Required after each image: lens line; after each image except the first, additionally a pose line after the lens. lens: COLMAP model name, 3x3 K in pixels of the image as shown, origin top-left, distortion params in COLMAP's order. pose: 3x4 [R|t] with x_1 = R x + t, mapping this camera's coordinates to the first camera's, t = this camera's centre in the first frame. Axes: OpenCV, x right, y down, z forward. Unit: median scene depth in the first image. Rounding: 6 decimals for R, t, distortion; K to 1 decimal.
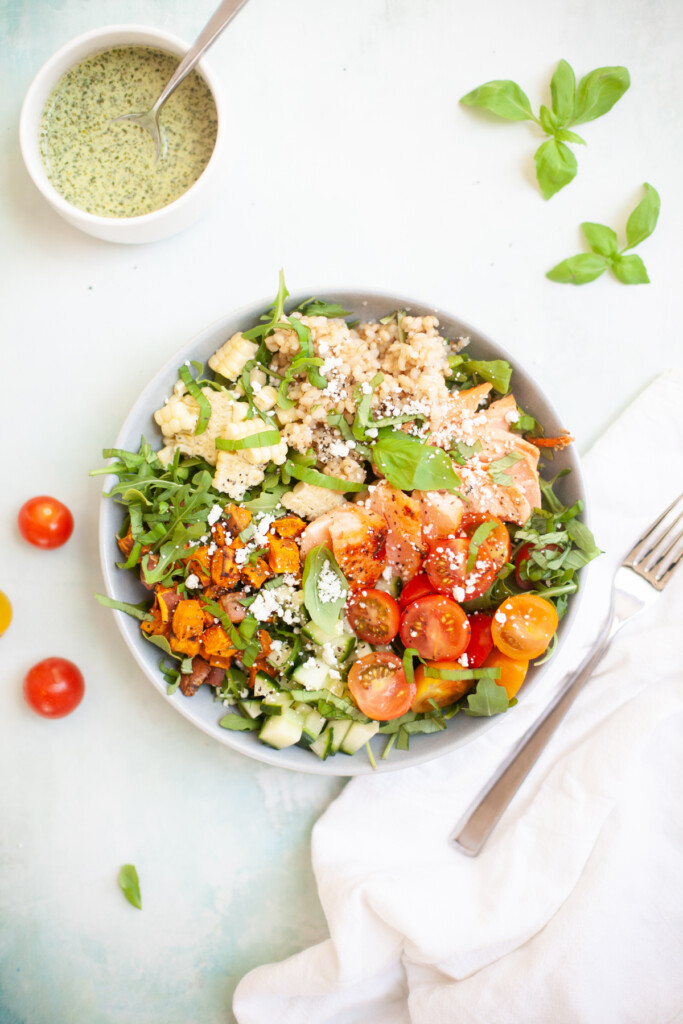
lens RADIAL K [[1610.4, 0, 341.5], [0, 1610.4, 512.0], [0, 0, 1]] dist [-0.234329, -0.028584]
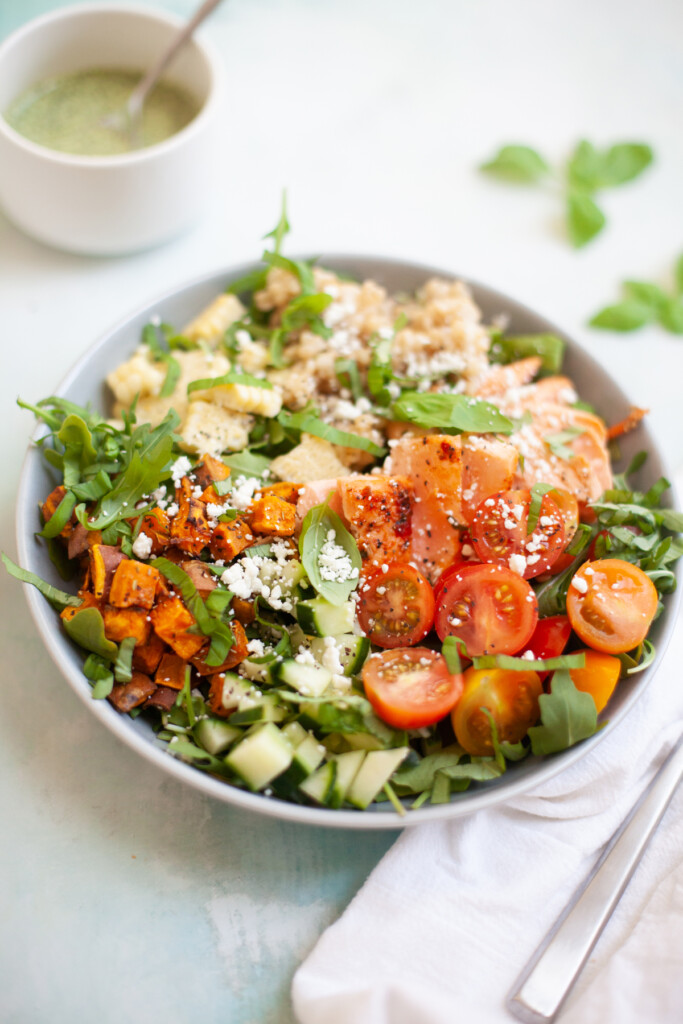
lens RADIAL K [[1610.4, 0, 341.5], [0, 1610.4, 512.0], [0, 0, 1]] dist [-0.234329, -0.028584]
pose [[0.996309, 0.048211, 0.071027, -0.056511], [0.001791, 0.815551, -0.578682, 0.441246], [-0.085825, 0.576673, 0.812455, 0.408873]]
